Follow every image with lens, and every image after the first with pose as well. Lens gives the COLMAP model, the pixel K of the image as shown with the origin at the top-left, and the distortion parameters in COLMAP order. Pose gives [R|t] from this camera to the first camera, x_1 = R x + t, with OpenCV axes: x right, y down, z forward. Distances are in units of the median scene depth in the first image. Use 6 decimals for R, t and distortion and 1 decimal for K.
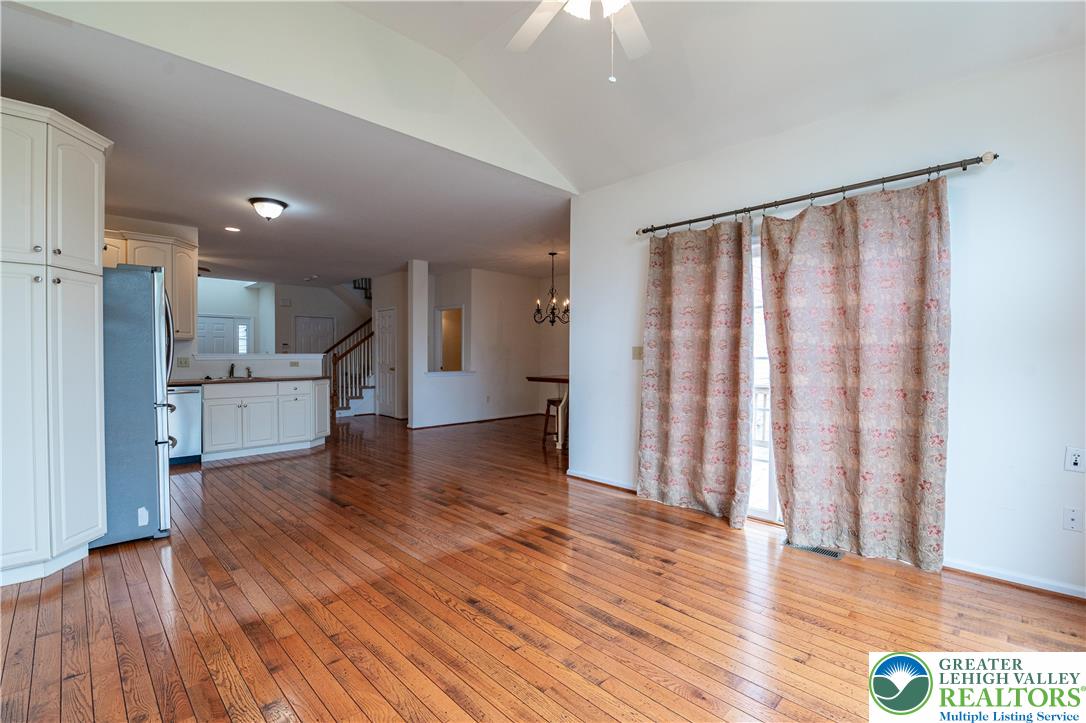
lens RADIAL K [[473.0, 0, 563.4], [0, 473.0, 364.3], [0, 0, 1]] dist [-0.010588, -0.006165]
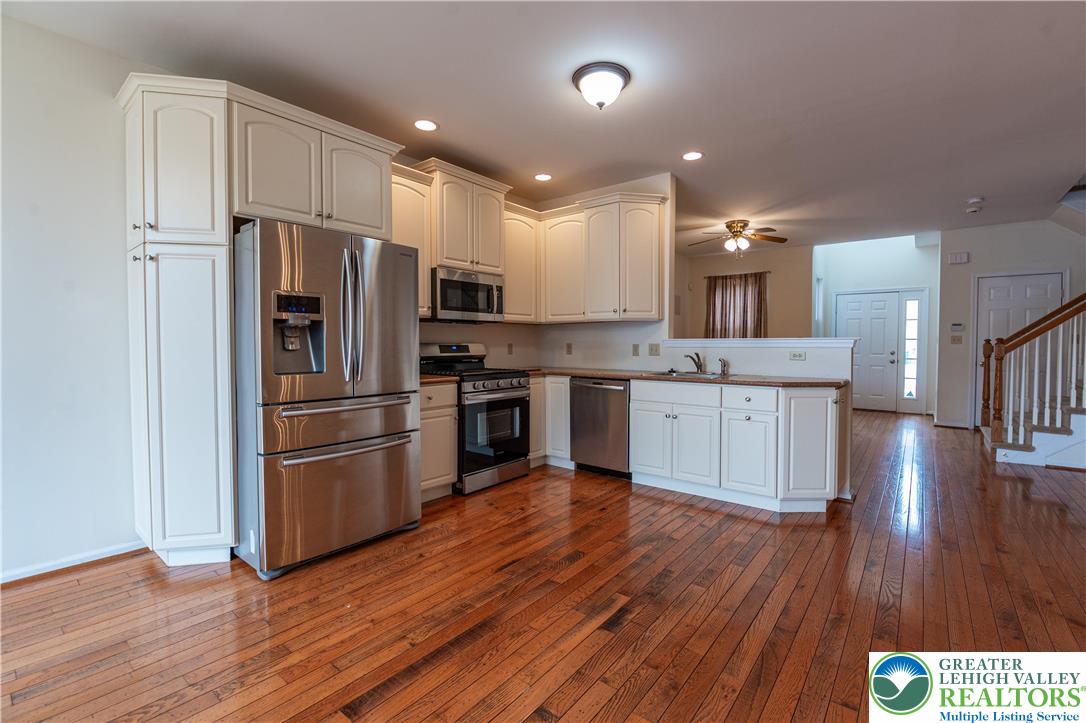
lens RADIAL K [[473.0, 0, 548.6], [0, 473.0, 354.7], [0, 0, 1]] dist [-0.010588, -0.006165]
pose [[0.091431, 0.023682, -0.995530, -0.023652], [-0.019173, 0.999574, 0.022018, -0.006521], [0.995627, 0.017074, 0.091846, 0.498068]]
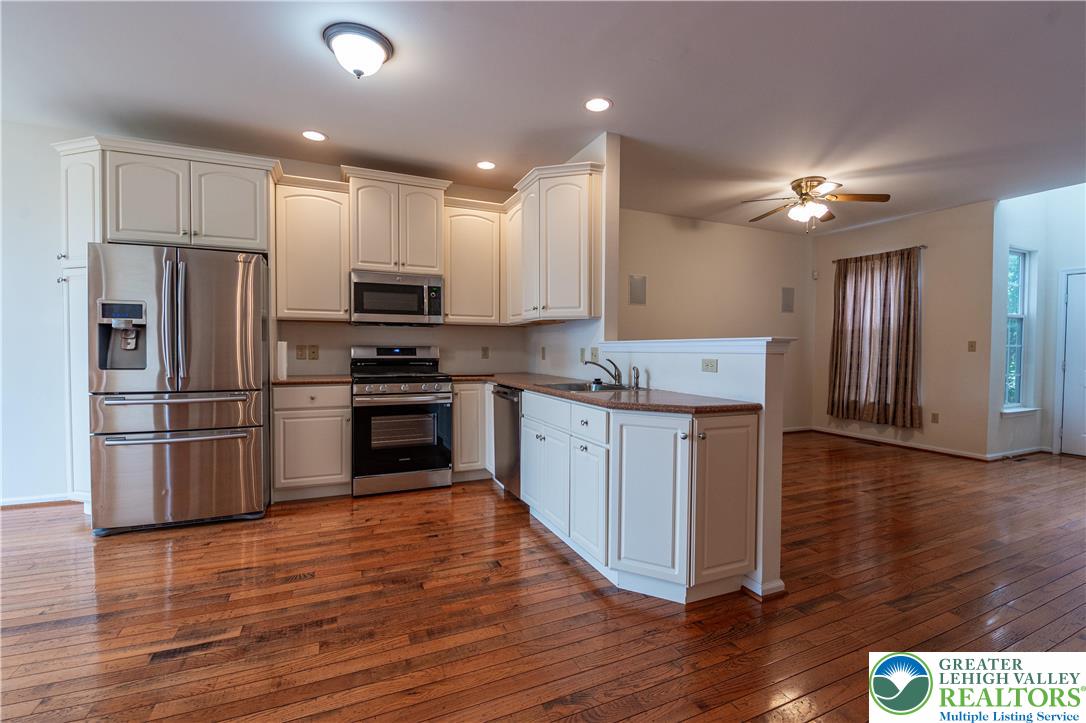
lens RADIAL K [[473.0, 0, 540.4], [0, 473.0, 361.8], [0, 0, 1]] dist [-0.010588, -0.006165]
pose [[-0.377325, 0.022976, -0.925796, -0.123943], [-0.024060, 0.999112, 0.034601, -0.010170], [0.925768, 0.035330, -0.376437, 0.780308]]
